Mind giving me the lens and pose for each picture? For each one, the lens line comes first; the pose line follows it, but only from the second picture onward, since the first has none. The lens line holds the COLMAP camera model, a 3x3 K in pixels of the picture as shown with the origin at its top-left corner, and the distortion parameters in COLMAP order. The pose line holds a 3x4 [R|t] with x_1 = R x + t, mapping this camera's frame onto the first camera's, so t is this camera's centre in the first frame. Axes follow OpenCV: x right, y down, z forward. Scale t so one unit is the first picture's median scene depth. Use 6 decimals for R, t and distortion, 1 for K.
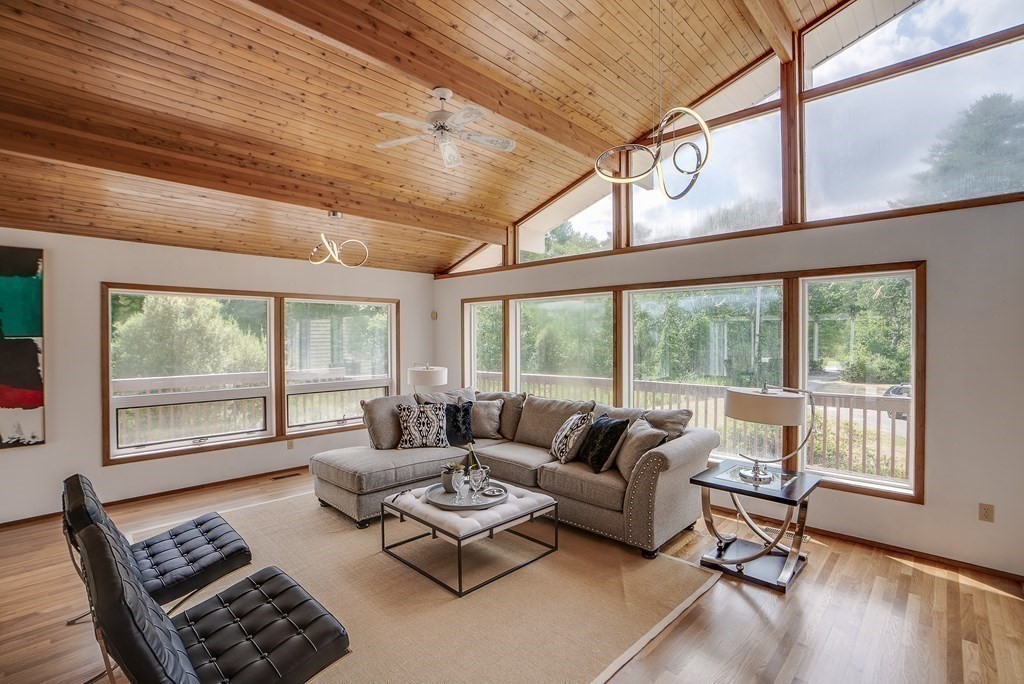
lens RADIAL K [[470.6, 0, 512.1], [0, 470.6, 349.8], [0, 0, 1]] dist [-0.069290, 0.025280]
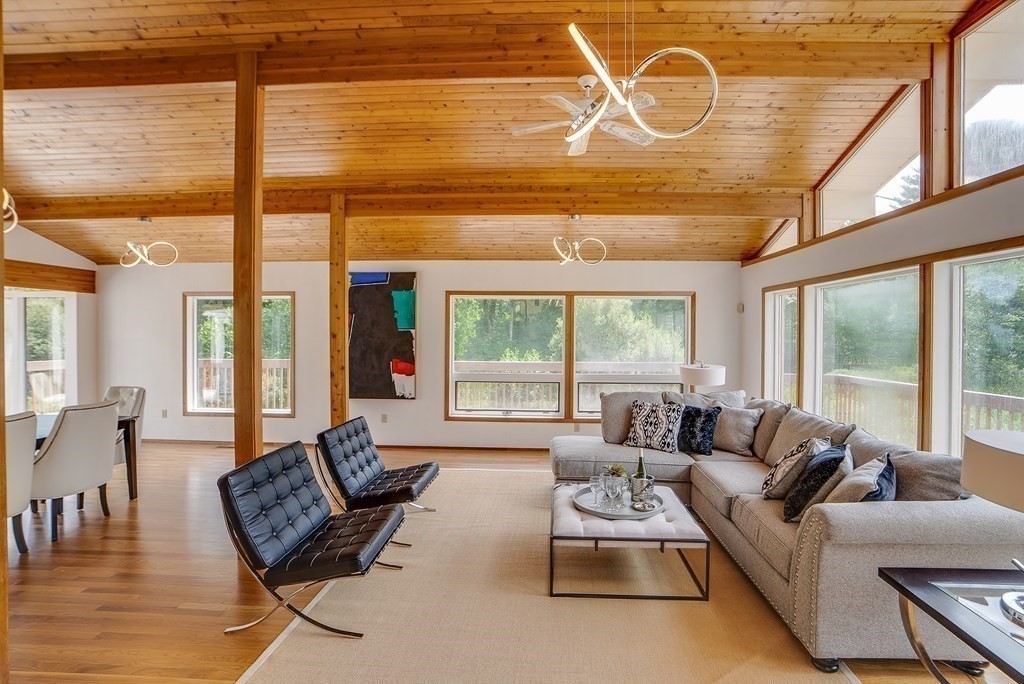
lens RADIAL K [[471.8, 0, 512.0], [0, 471.8, 342.0], [0, 0, 1]] dist [-0.073211, 0.023658]
pose [[0.666394, 0.023024, -0.745245, 0.315670], [-0.027504, 0.999602, 0.006288, -0.004334], [0.745093, 0.016306, 0.666762, 0.157903]]
